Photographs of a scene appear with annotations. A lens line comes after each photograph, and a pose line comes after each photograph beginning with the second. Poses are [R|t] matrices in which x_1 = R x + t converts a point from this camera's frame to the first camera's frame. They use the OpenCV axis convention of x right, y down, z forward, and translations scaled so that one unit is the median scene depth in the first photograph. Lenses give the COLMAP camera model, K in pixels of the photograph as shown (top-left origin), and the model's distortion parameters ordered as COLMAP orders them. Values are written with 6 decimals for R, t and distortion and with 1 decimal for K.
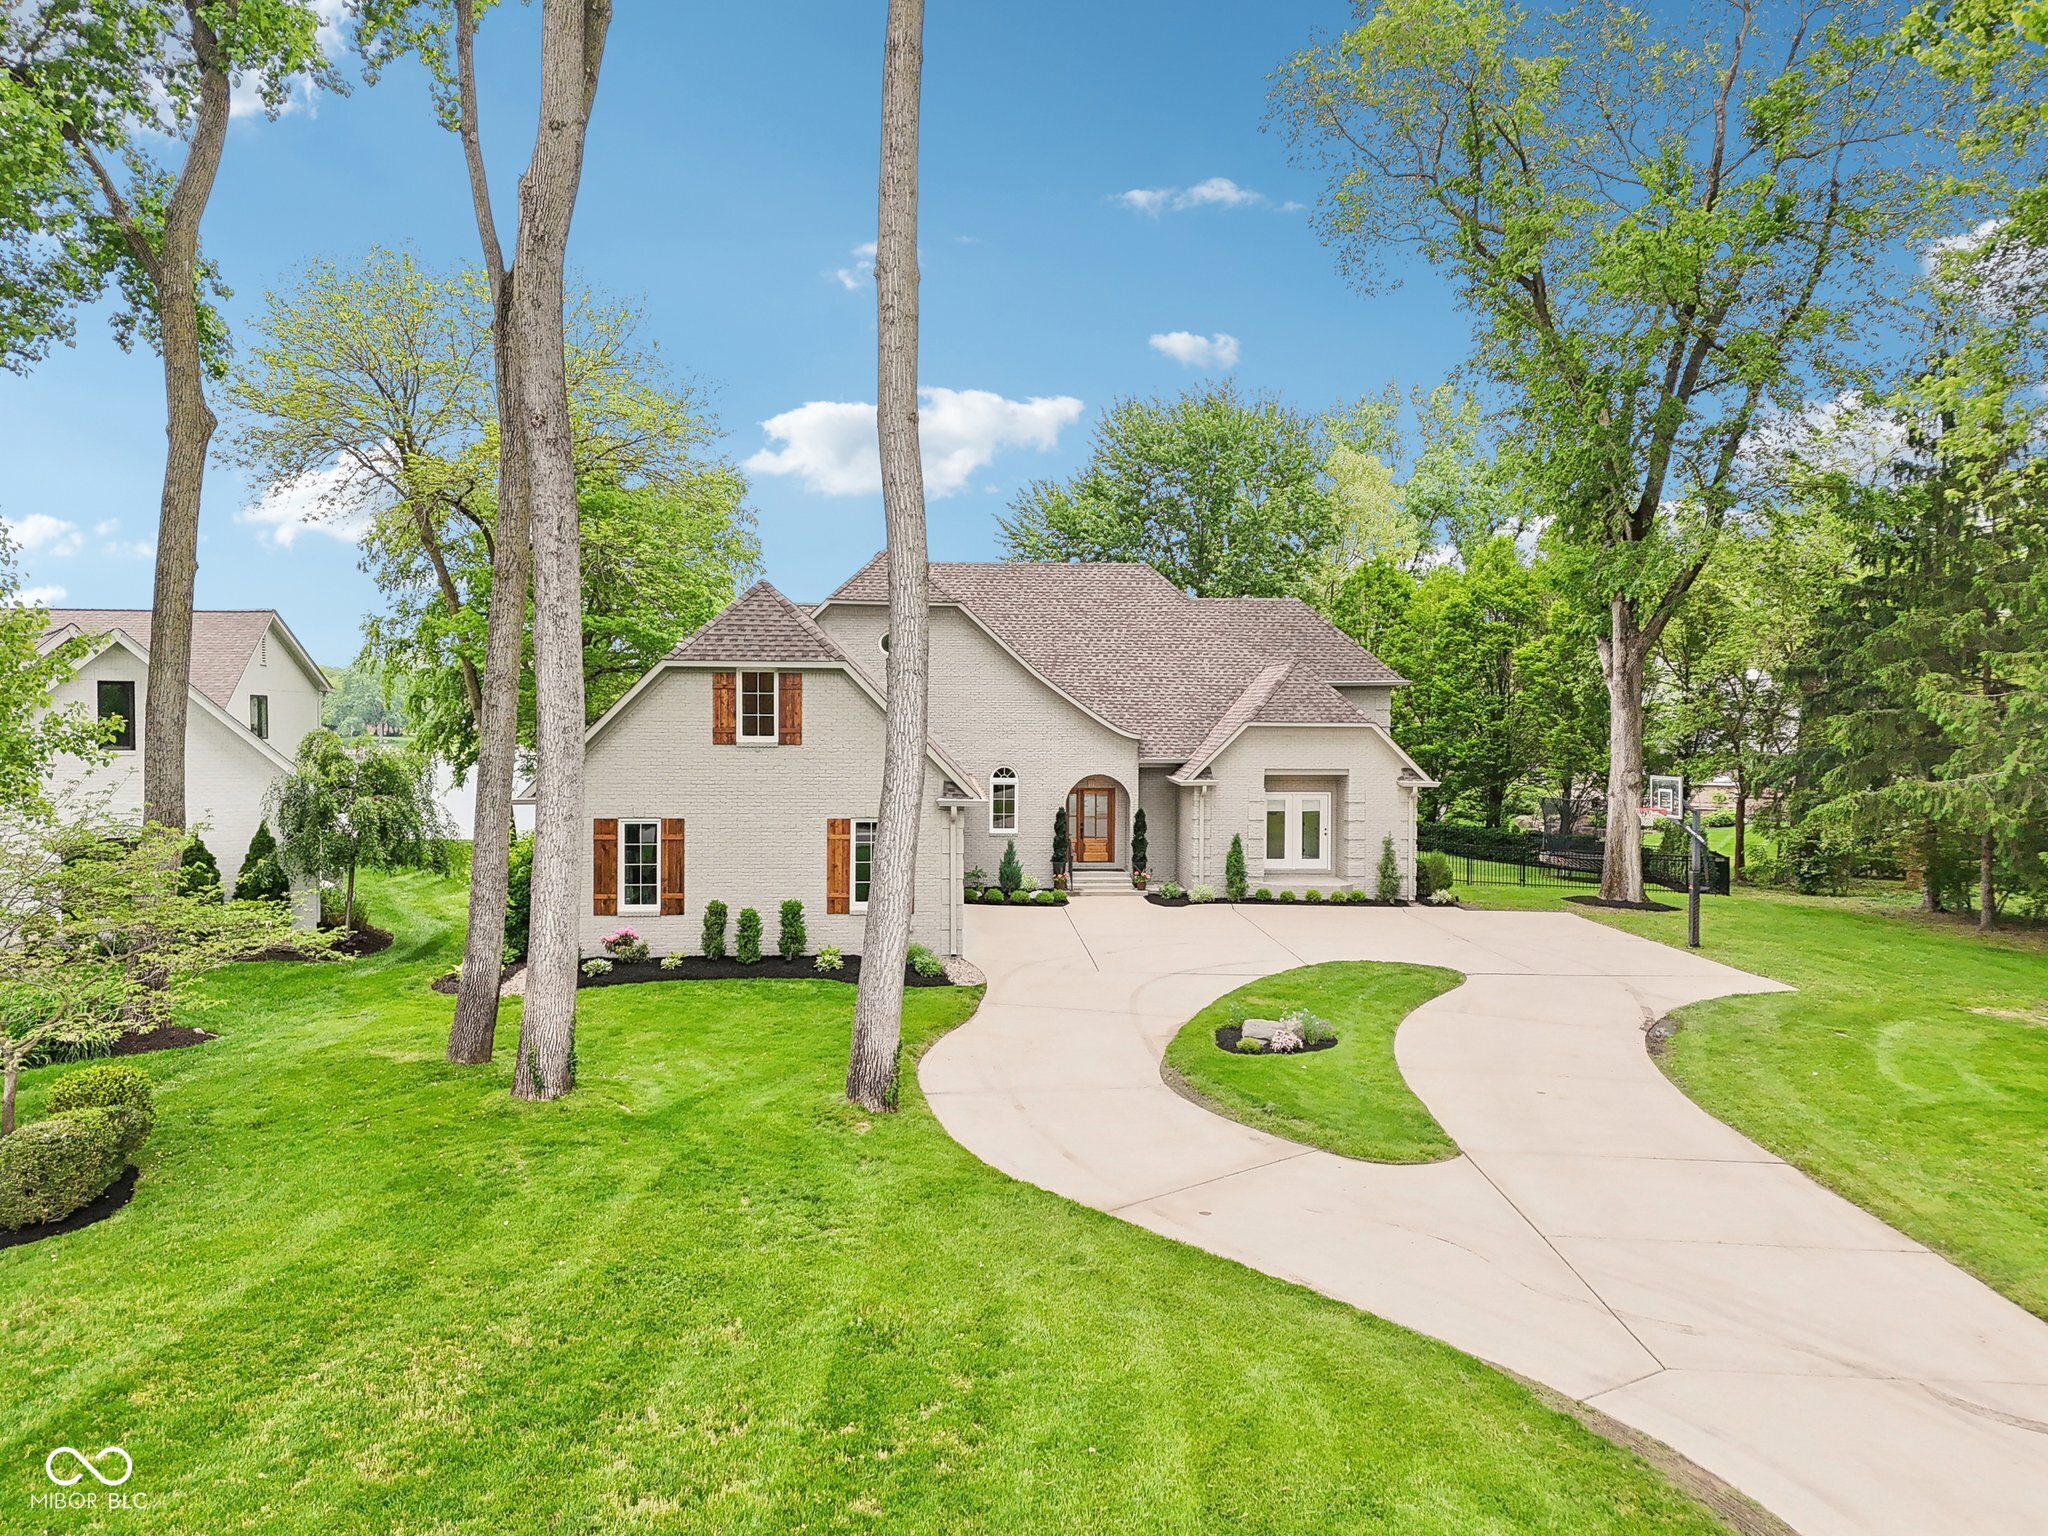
lens RADIAL K [[1511.4, 0, 1024.0], [0, 1511.4, 768.0], [0, 0, 1]] dist [0.090833, -0.081681]
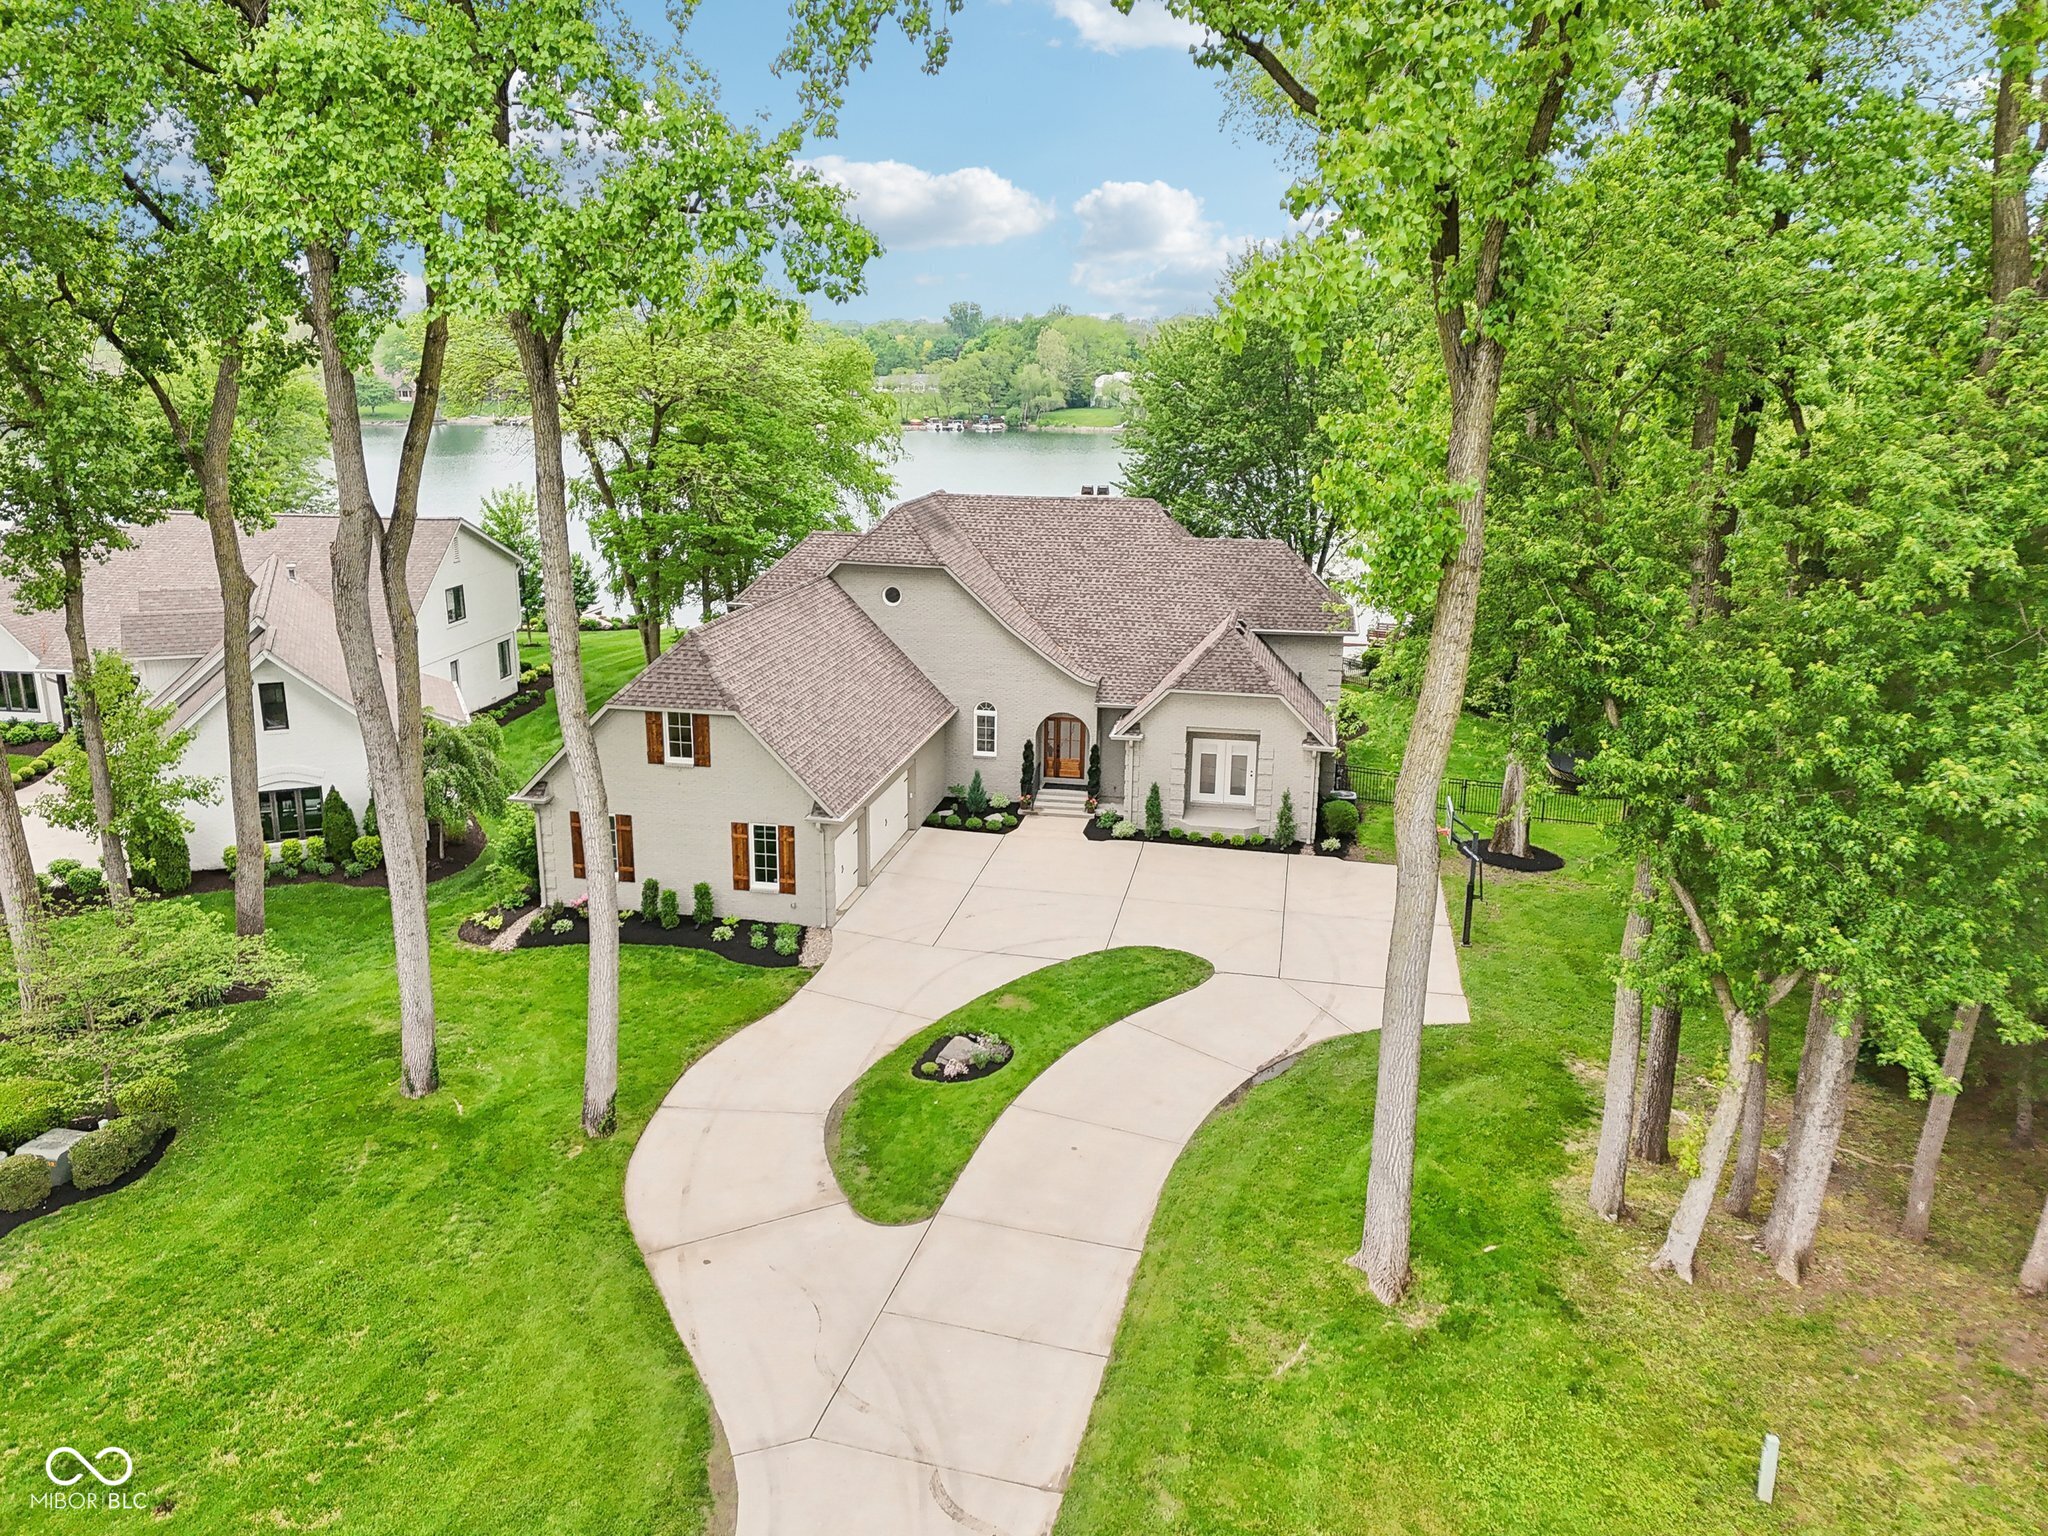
lens RADIAL K [[1505.0, 0, 1027.5], [0, 1505.0, 770.0], [0, 0, 1]] dist [0.093351, -0.086699]
pose [[0.970501, 0.070338, -0.230610, 0.425576], [-0.014564, 0.971854, 0.235133, -0.326805], [0.240658, -0.224838, 0.944209, -0.181632]]
